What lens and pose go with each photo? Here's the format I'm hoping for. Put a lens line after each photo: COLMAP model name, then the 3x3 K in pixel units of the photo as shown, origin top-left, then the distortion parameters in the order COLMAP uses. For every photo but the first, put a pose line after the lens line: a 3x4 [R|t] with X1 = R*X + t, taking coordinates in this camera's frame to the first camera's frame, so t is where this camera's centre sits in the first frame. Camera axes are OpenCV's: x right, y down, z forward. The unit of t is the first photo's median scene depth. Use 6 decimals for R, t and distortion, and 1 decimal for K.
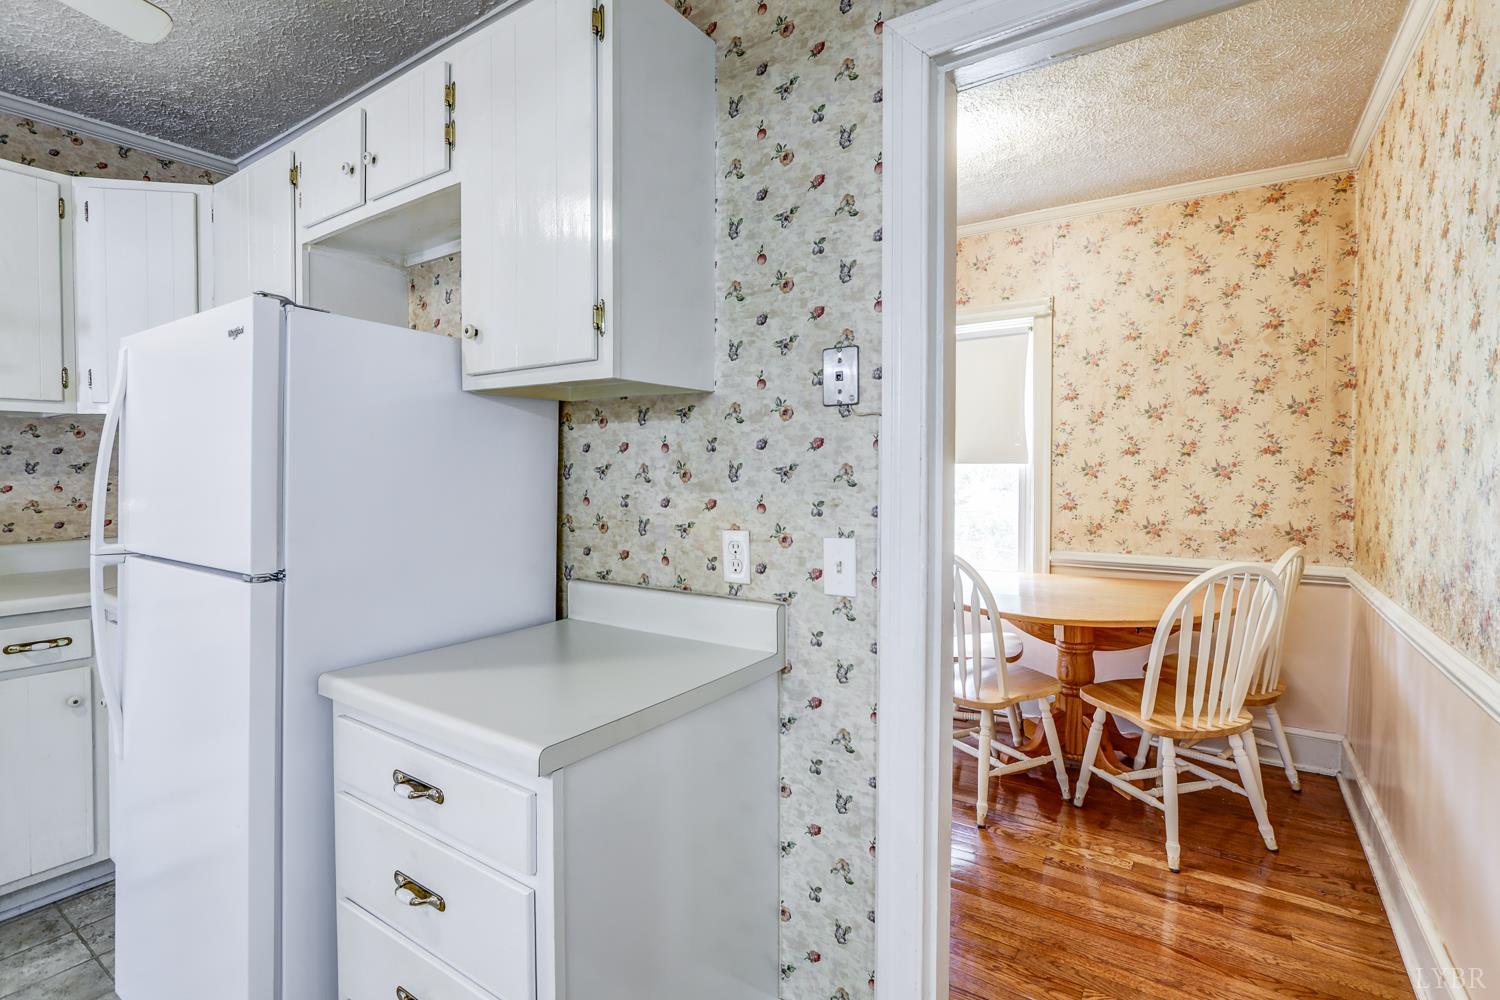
lens RADIAL K [[692.8, 0, 737.0], [0, 692.8, 473.5], [0, 0, 1]] dist [-0.017216, 0.002223]
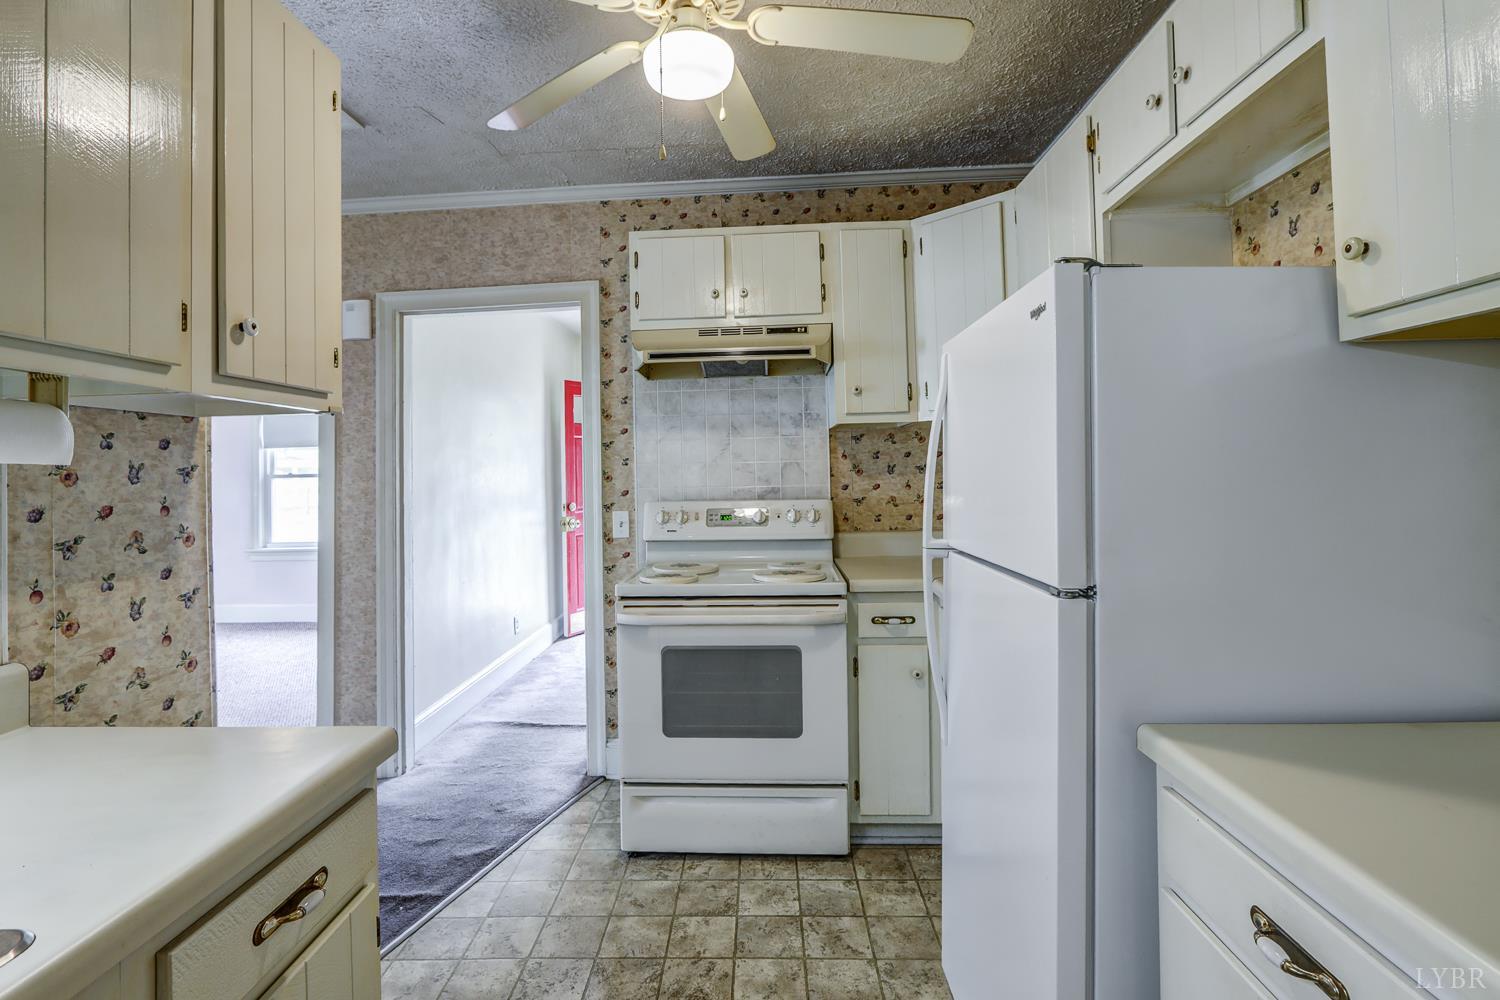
lens RADIAL K [[692.8, 0, 737.0], [0, 692.8, 473.5], [0, 0, 1]] dist [-0.017216, 0.002223]
pose [[0.499735, -0.011682, -0.866100, -0.107855], [0.014231, 0.999885, -0.005275, 0.002059], [0.866062, -0.009689, 0.499843, 0.150465]]
